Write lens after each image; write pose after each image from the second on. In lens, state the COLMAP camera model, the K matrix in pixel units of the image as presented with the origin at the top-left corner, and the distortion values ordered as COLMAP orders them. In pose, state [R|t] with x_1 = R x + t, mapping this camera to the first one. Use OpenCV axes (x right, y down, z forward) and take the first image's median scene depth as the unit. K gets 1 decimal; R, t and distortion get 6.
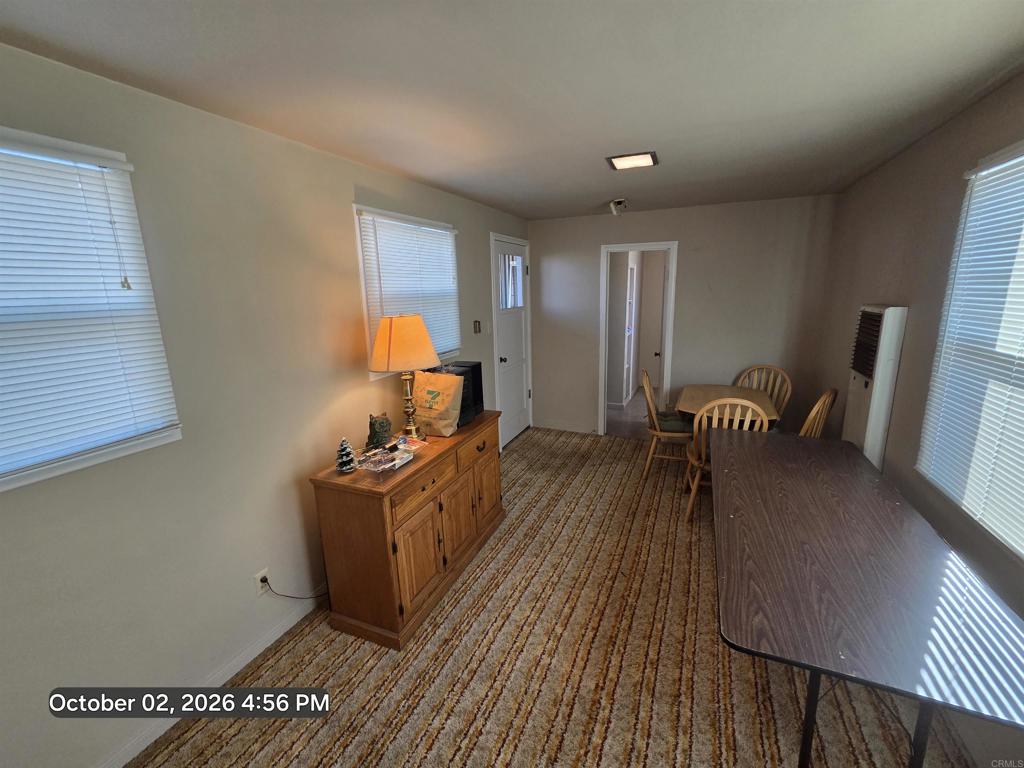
lens RADIAL K [[418.2, 0, 515.9], [0, 418.2, 381.9], [0, 0, 1]] dist [0.001623, -0.000022]
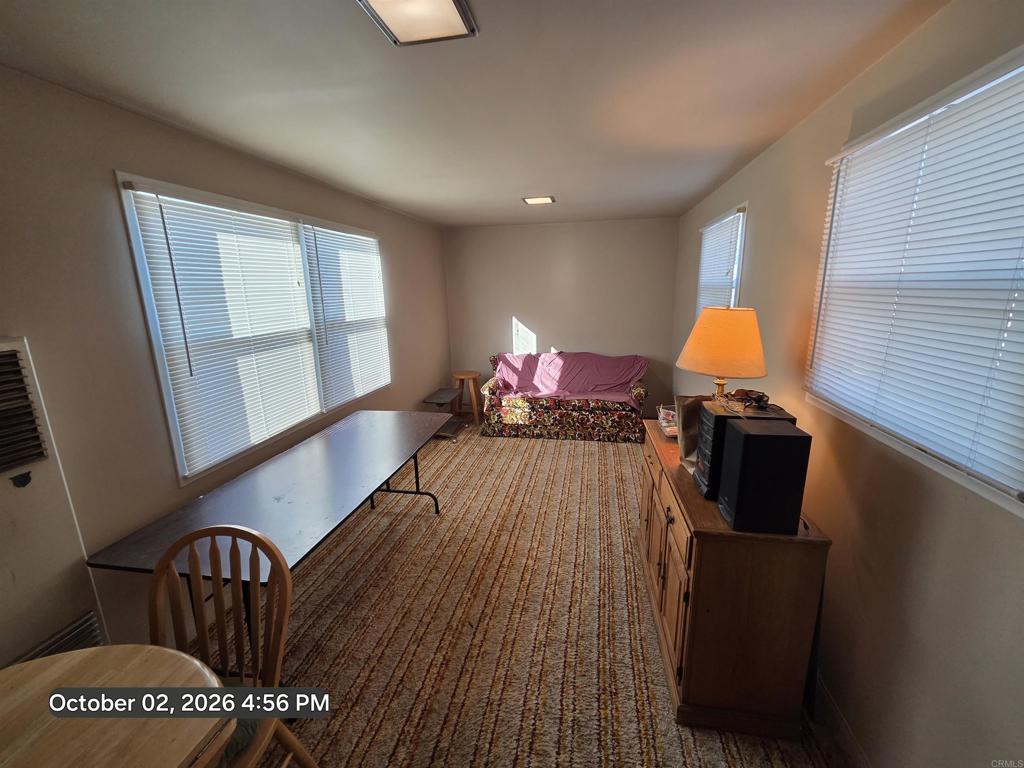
lens RADIAL K [[418.2, 0, 515.9], [0, 418.2, 381.9], [0, 0, 1]] dist [0.001623, -0.000022]
pose [[-0.971516, 0.091771, -0.218481, 0.341083], [-0.011412, 0.902780, 0.429951, -0.388069], [0.236697, 0.420198, -0.876018, 1.726392]]
